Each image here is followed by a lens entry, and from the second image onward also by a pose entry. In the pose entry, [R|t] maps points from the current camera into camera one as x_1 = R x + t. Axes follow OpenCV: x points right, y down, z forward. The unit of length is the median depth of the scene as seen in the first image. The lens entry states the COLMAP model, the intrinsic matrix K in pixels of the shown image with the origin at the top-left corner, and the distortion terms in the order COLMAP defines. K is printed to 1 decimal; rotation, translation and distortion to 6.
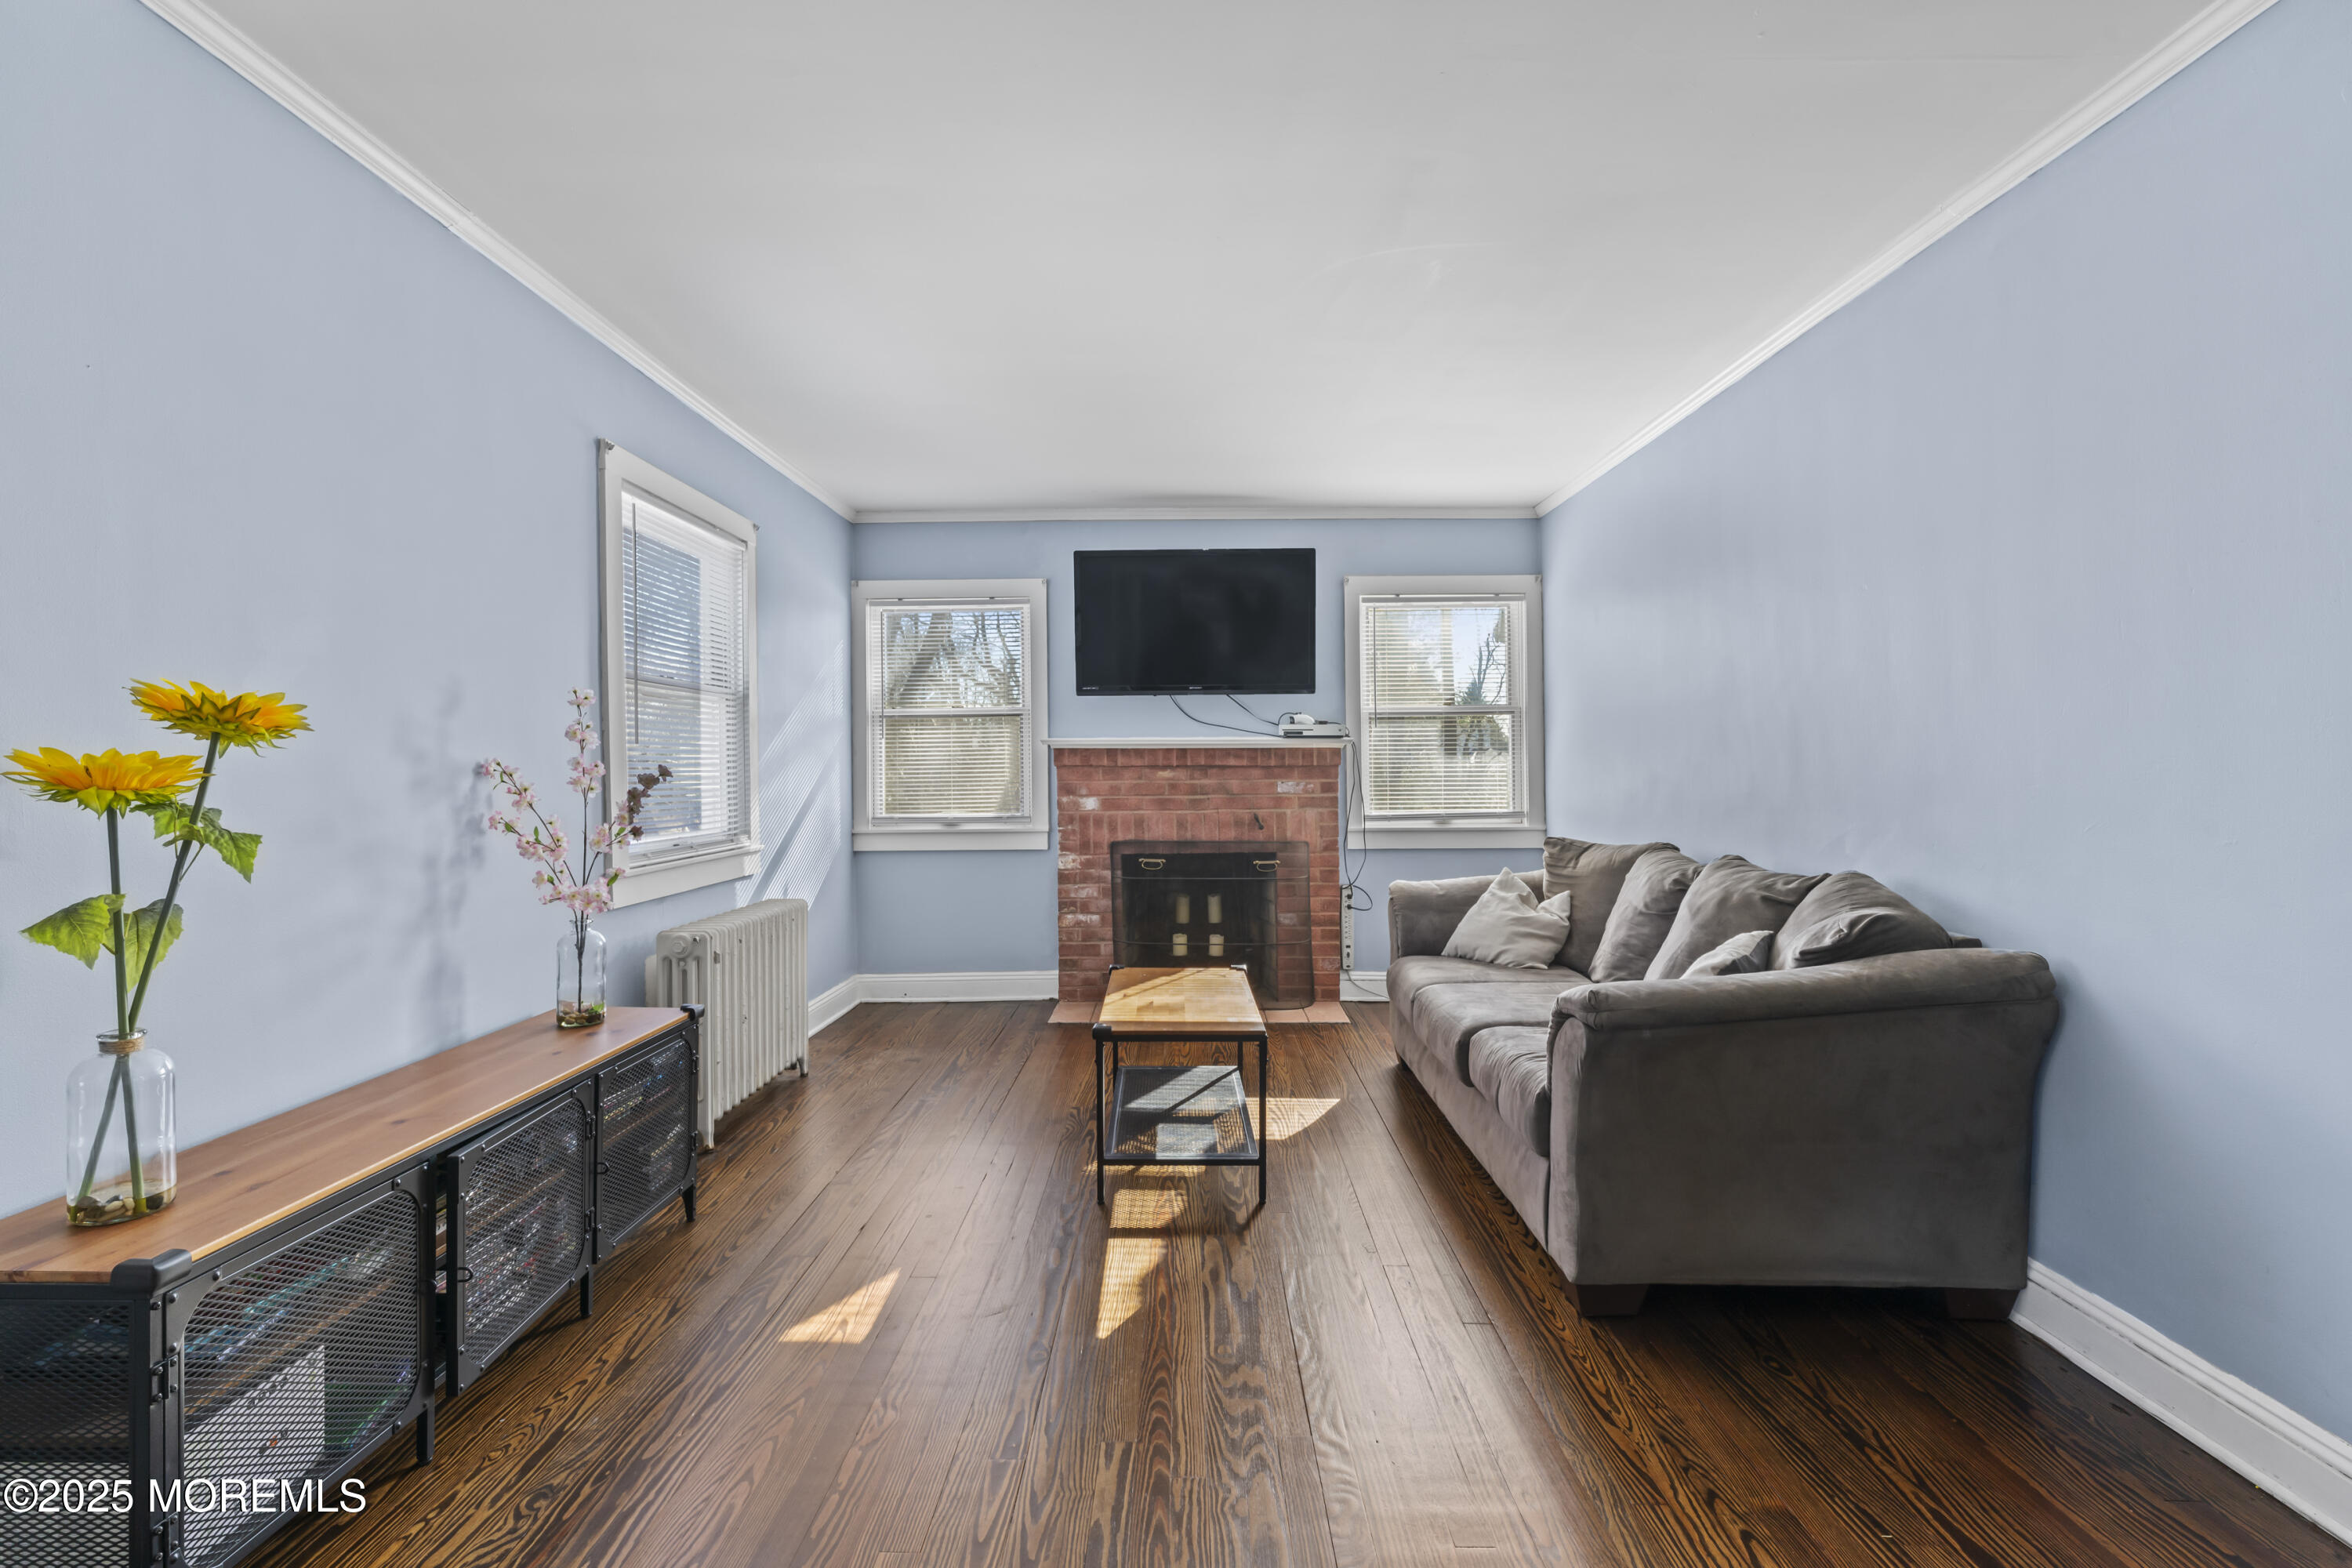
lens RADIAL K [[1111.6, 0, 1176.8], [0, 1111.6, 764.4], [0, 0, 1]] dist [0.001072, -0.000135]
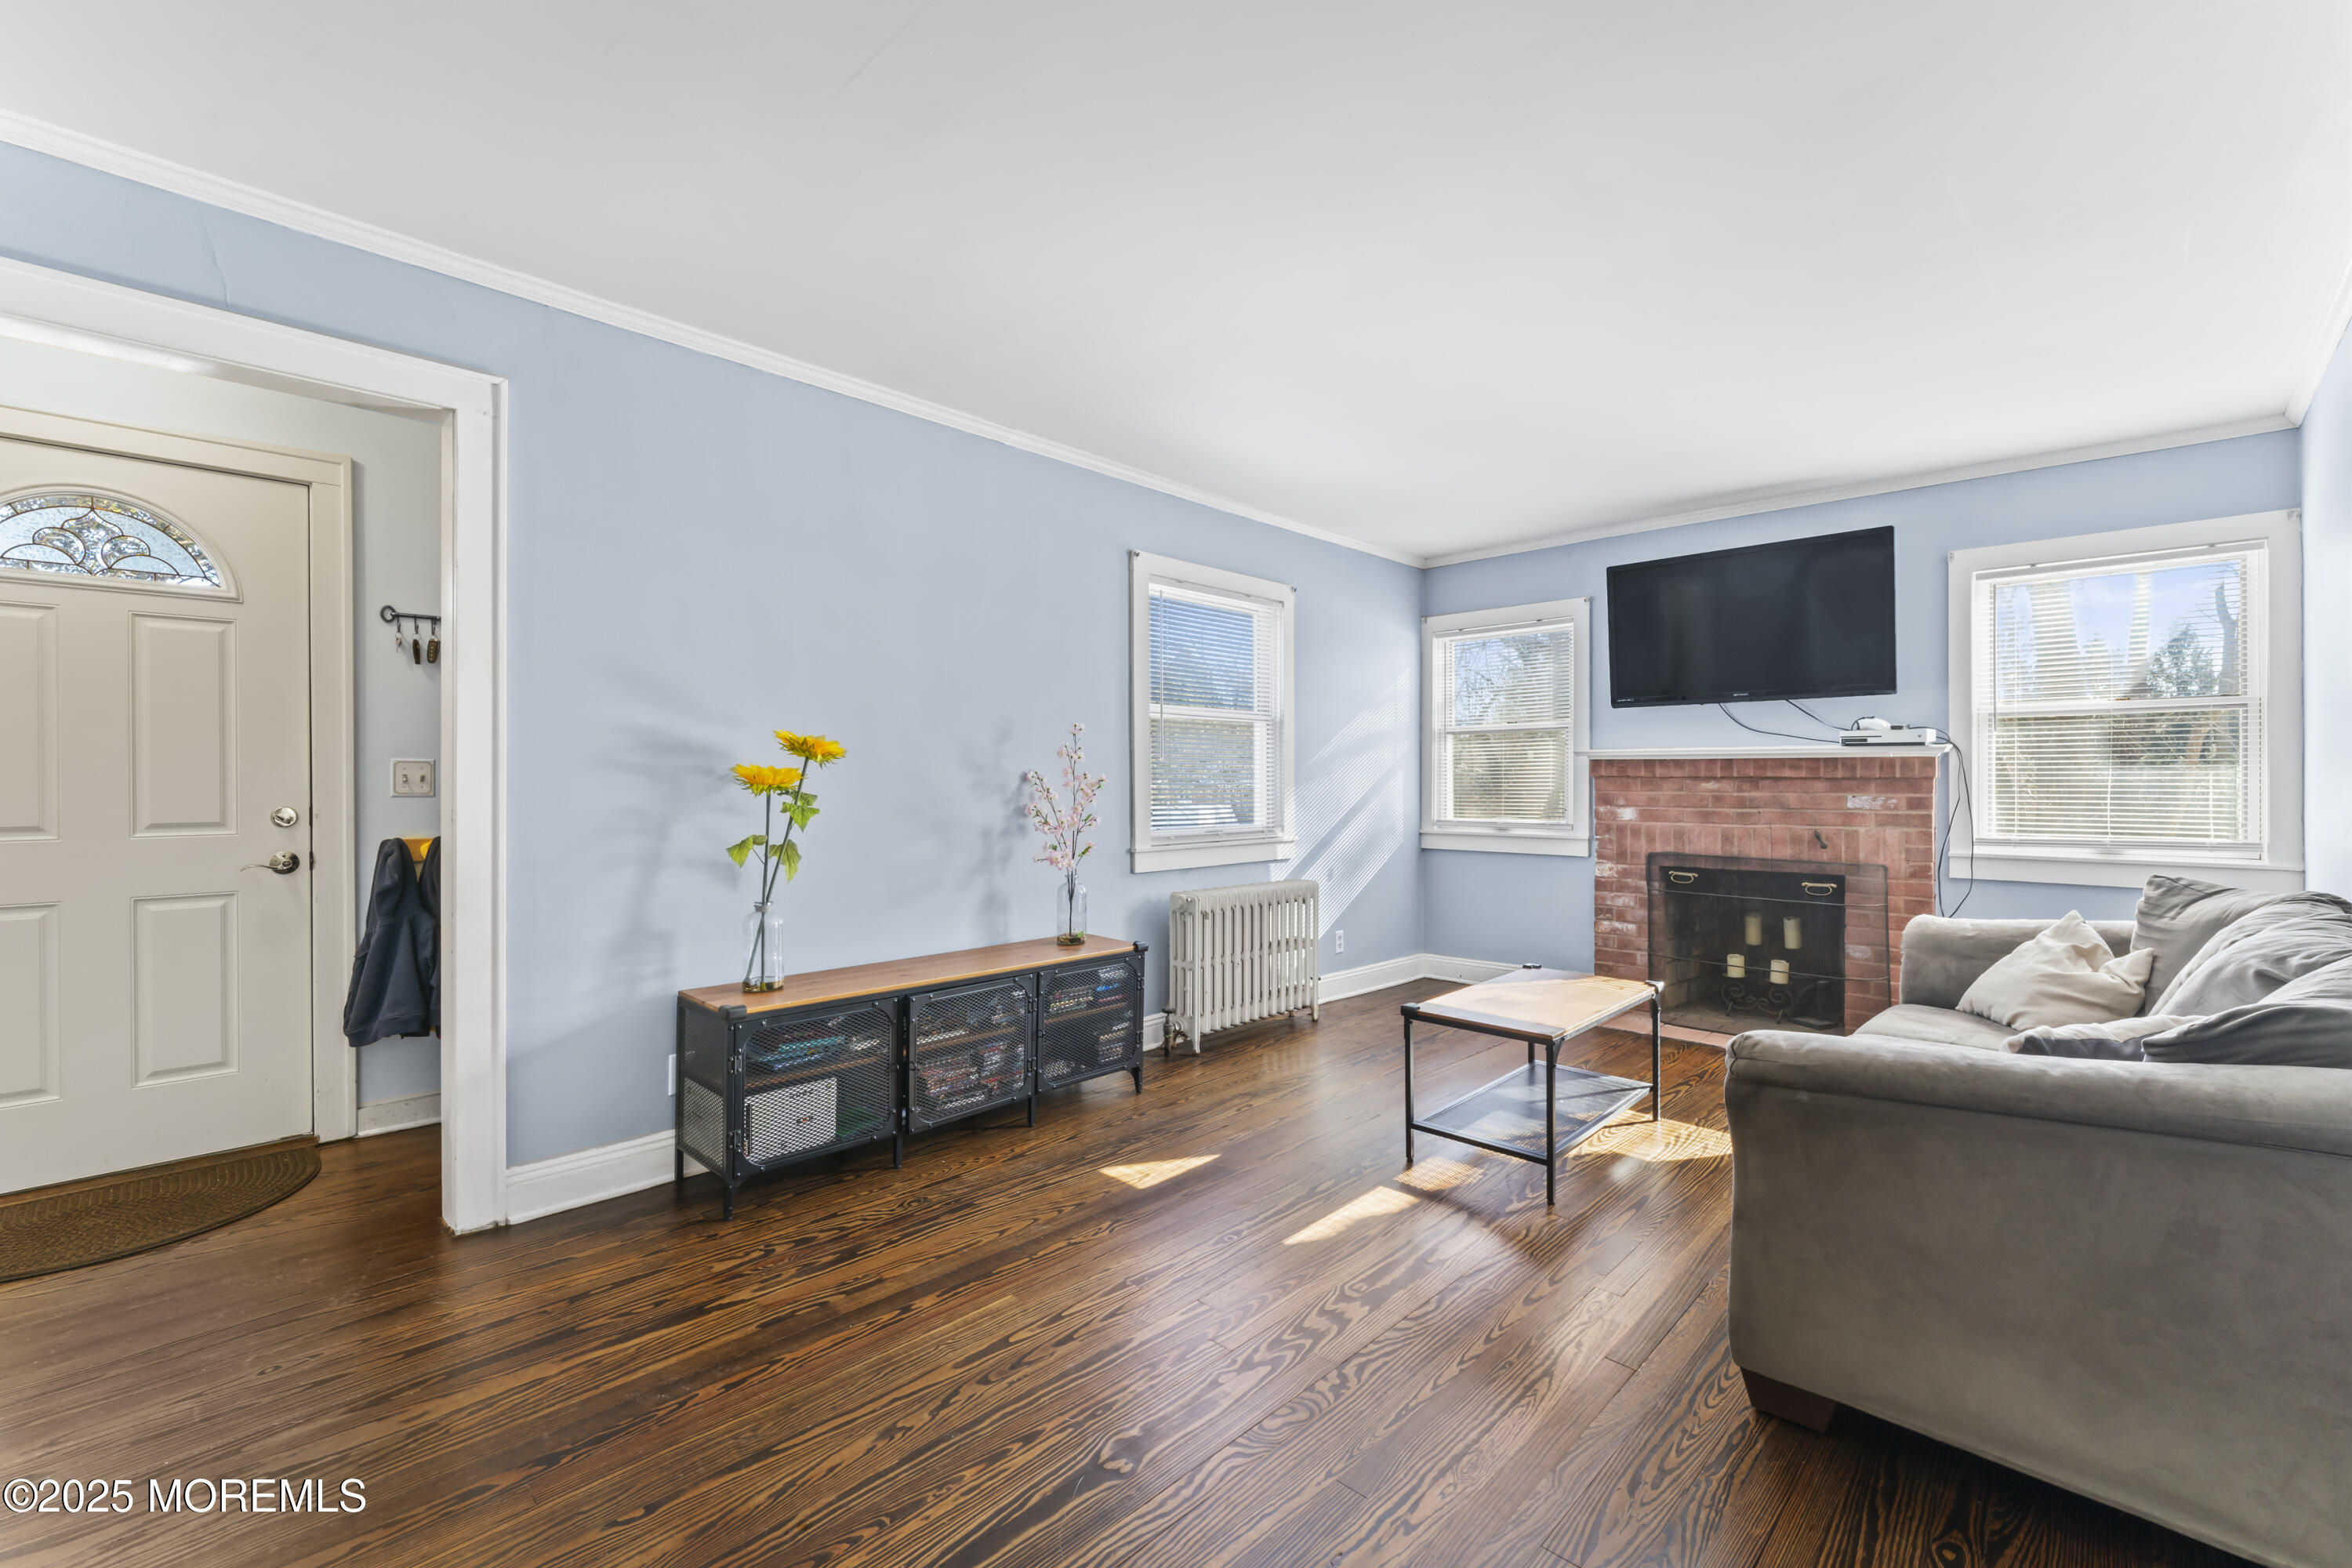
lens RADIAL K [[1004.3, 0, 1176.0], [0, 1004.3, 784.0], [0, 0, 1]] dist [-0.000225, -0.000260]
pose [[0.723717, 0.009635, -0.690030, 0.256556], [-0.003448, 0.999941, 0.010346, -0.000190], [0.690089, -0.005108, 0.723707, 0.052718]]
